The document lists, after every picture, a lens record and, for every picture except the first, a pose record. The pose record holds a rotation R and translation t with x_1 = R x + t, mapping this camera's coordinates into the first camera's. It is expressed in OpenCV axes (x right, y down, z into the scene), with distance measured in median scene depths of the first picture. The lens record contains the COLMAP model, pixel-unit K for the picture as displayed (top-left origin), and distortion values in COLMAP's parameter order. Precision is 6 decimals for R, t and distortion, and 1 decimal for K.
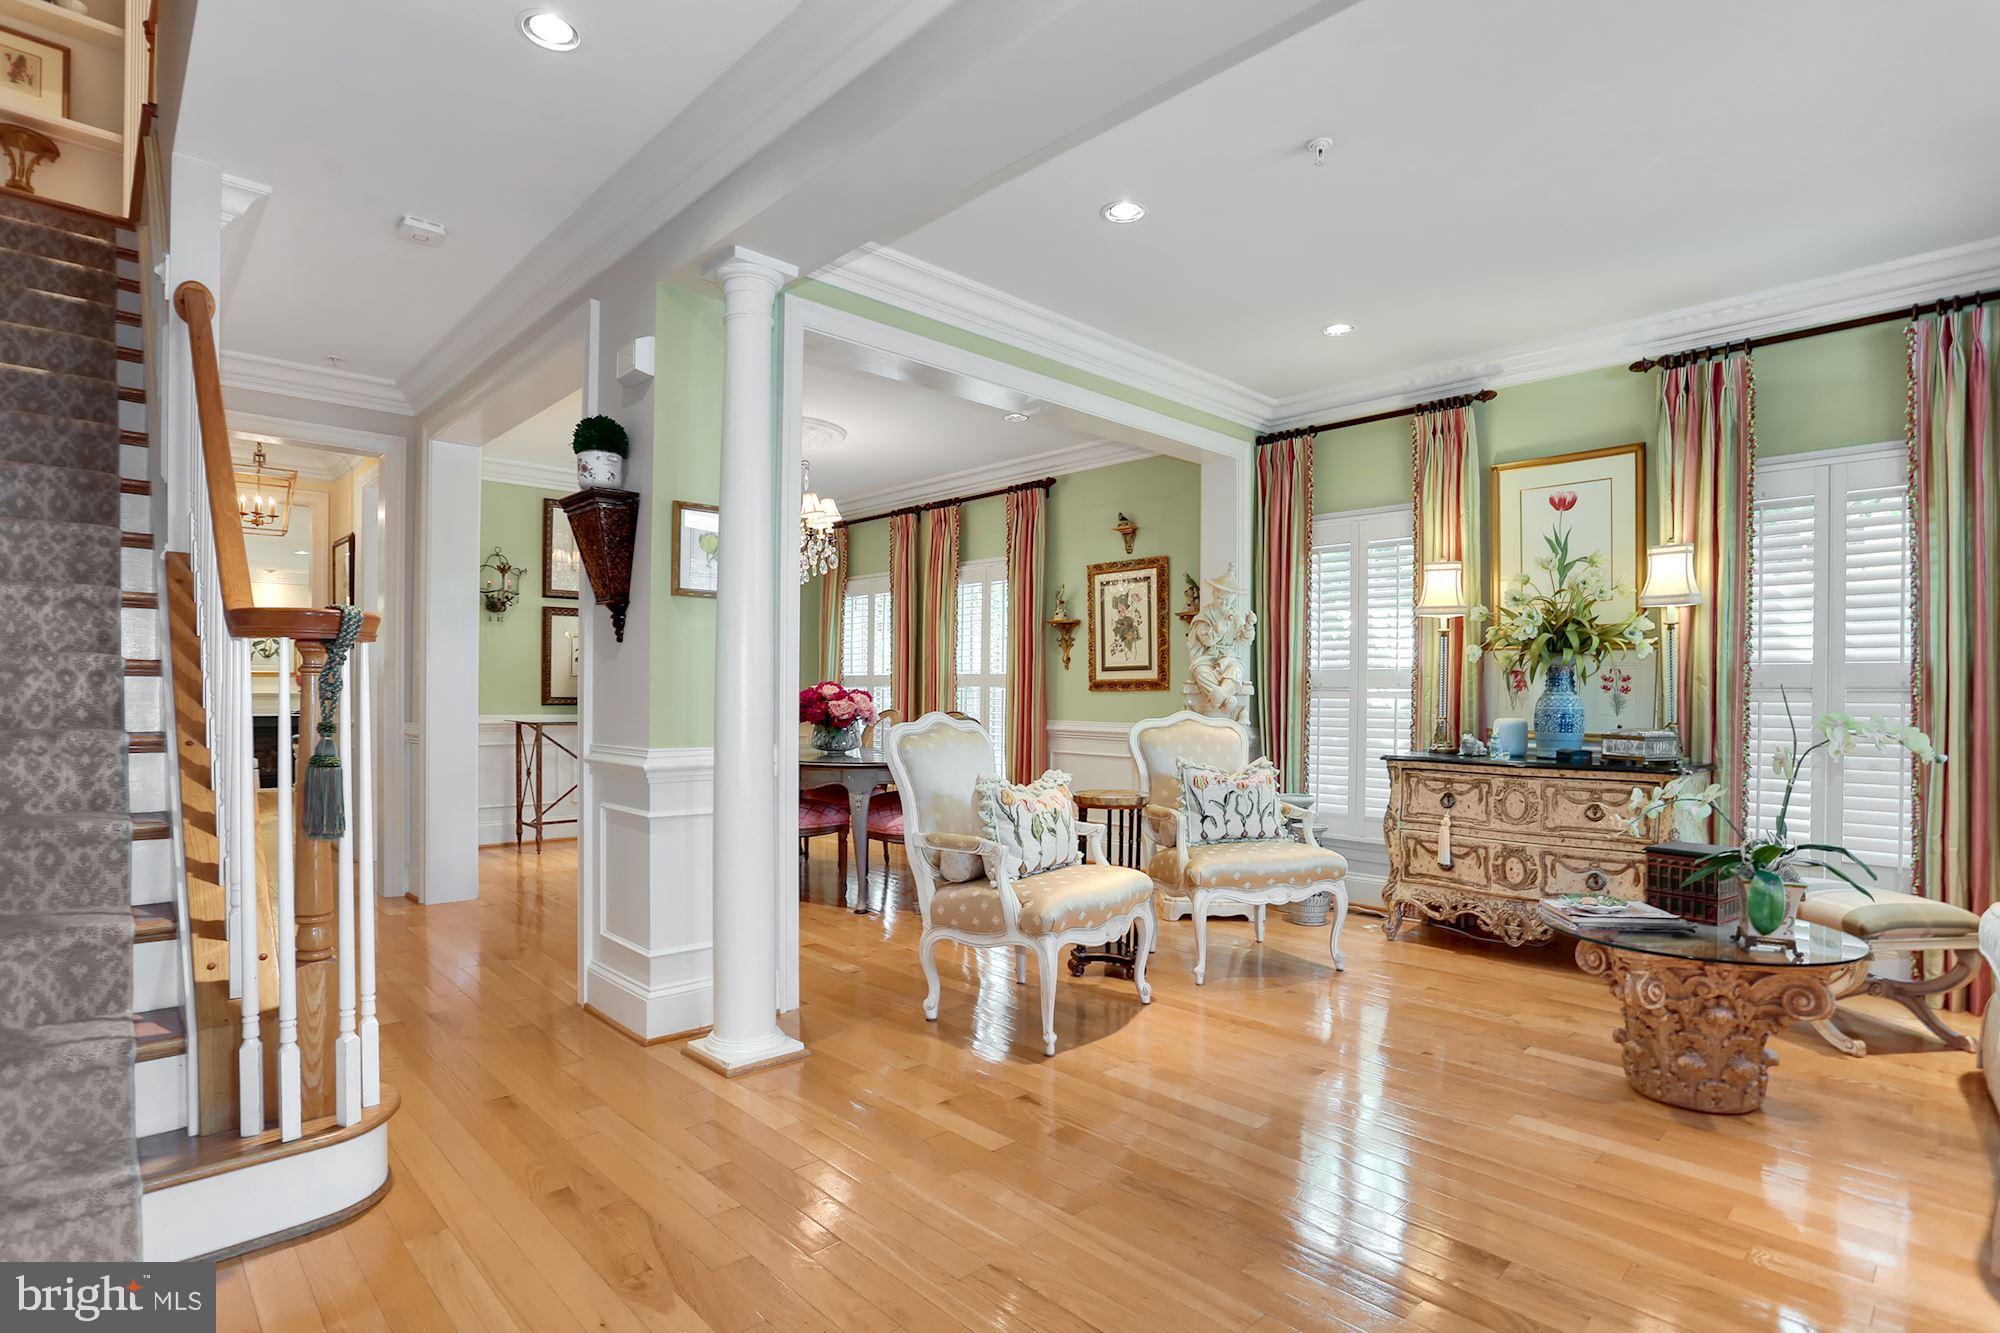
lens RADIAL K [[989.5, 0, 989.0], [0, 989.5, 663.2], [0, 0, 1]] dist [-0.072373, 0.026025]
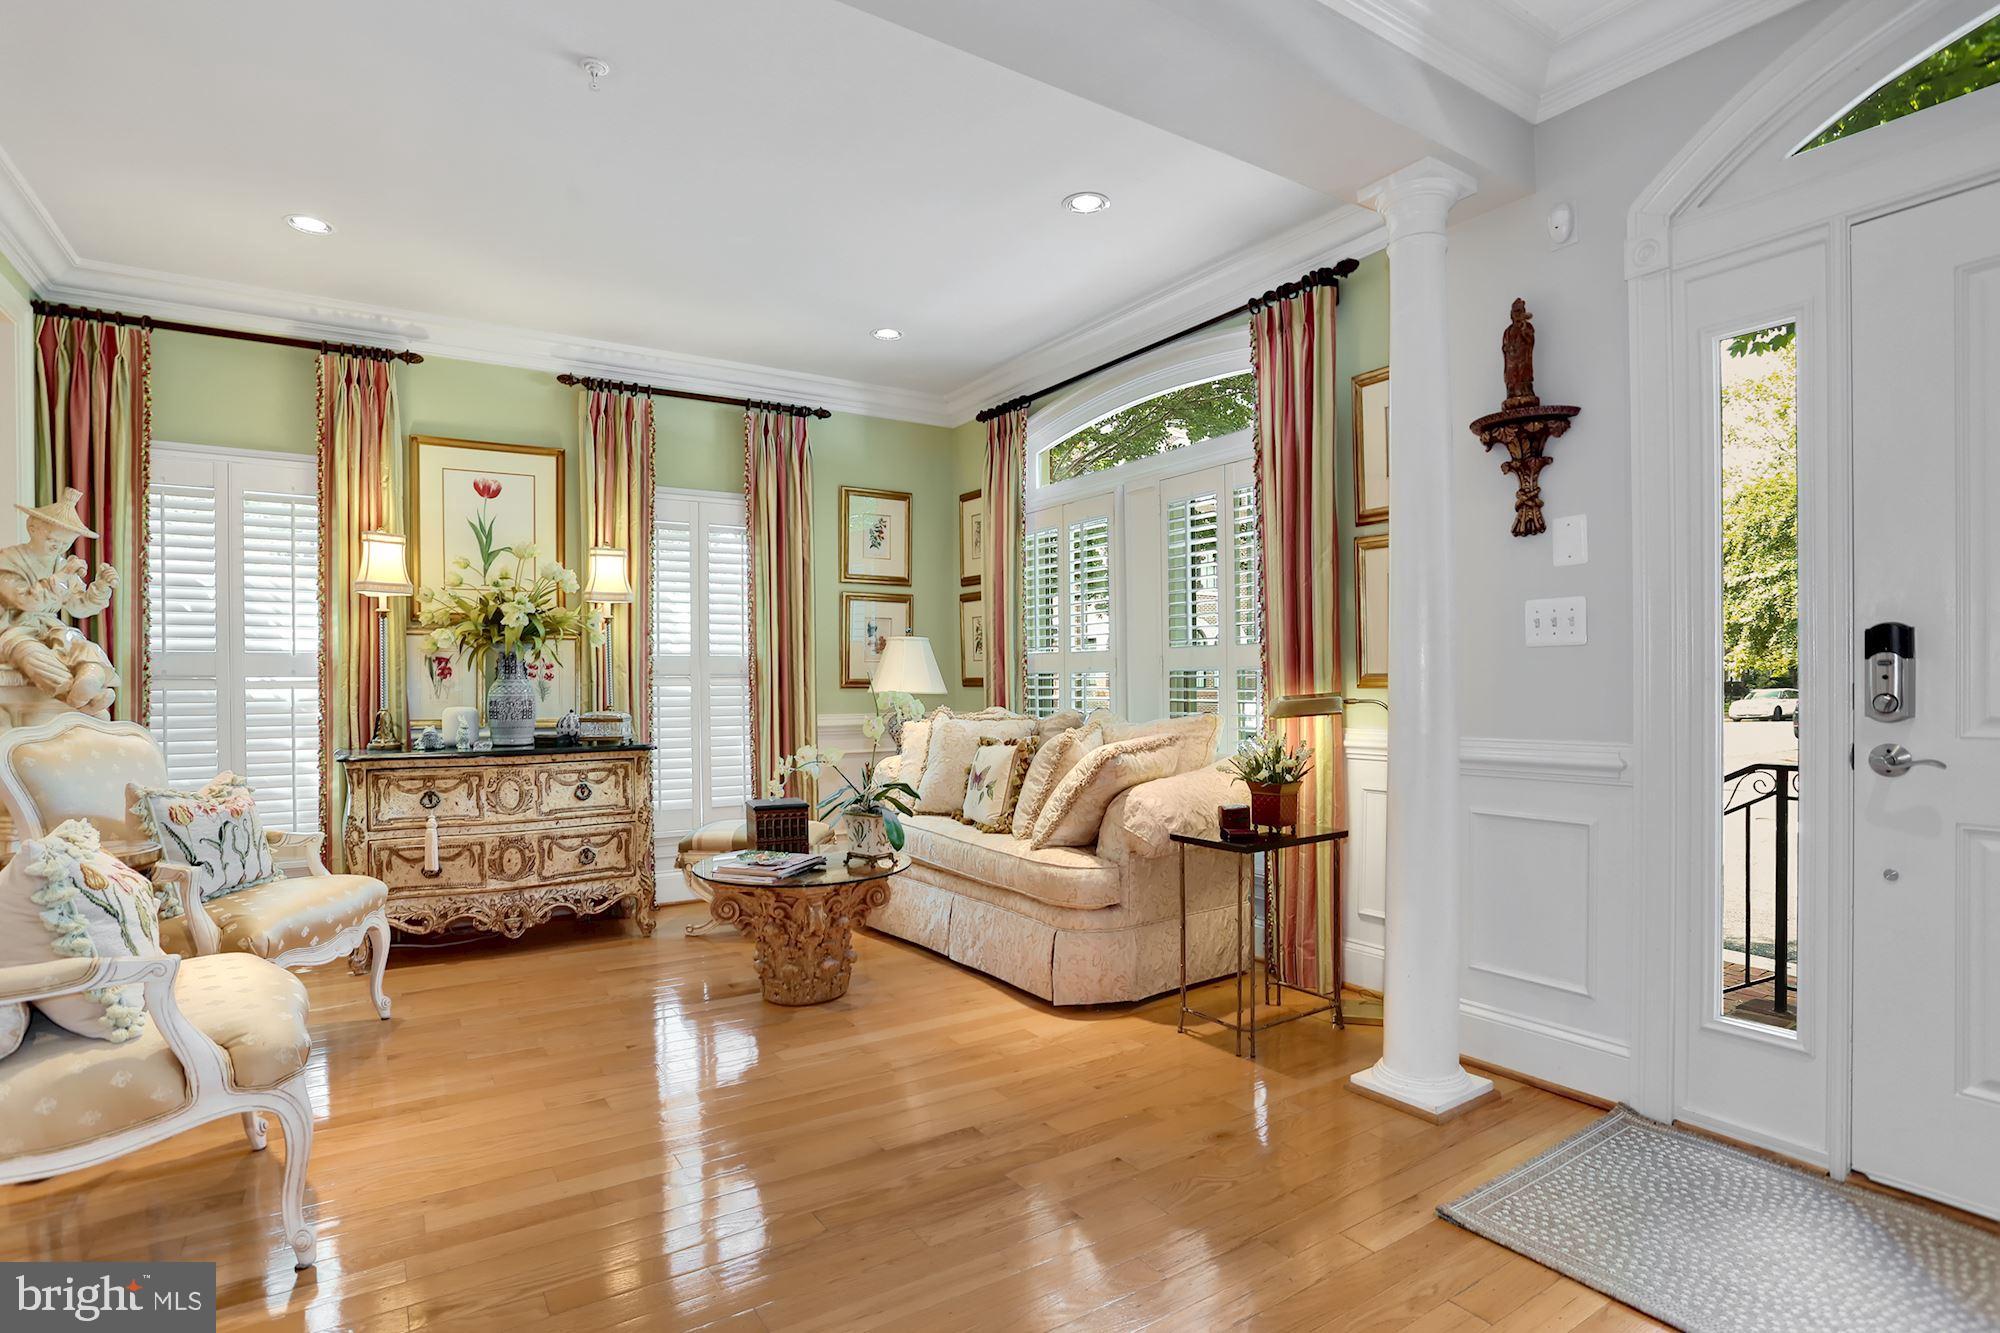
lens RADIAL K [[989.5, 0, 989.0], [0, 989.5, 663.2], [0, 0, 1]] dist [-0.072373, 0.026025]
pose [[0.181731, 0.008951, 0.983308, -0.325147], [-0.020872, 0.999768, -0.005243, 0.007909], [-0.983127, -0.019571, 0.181875, 0.333299]]
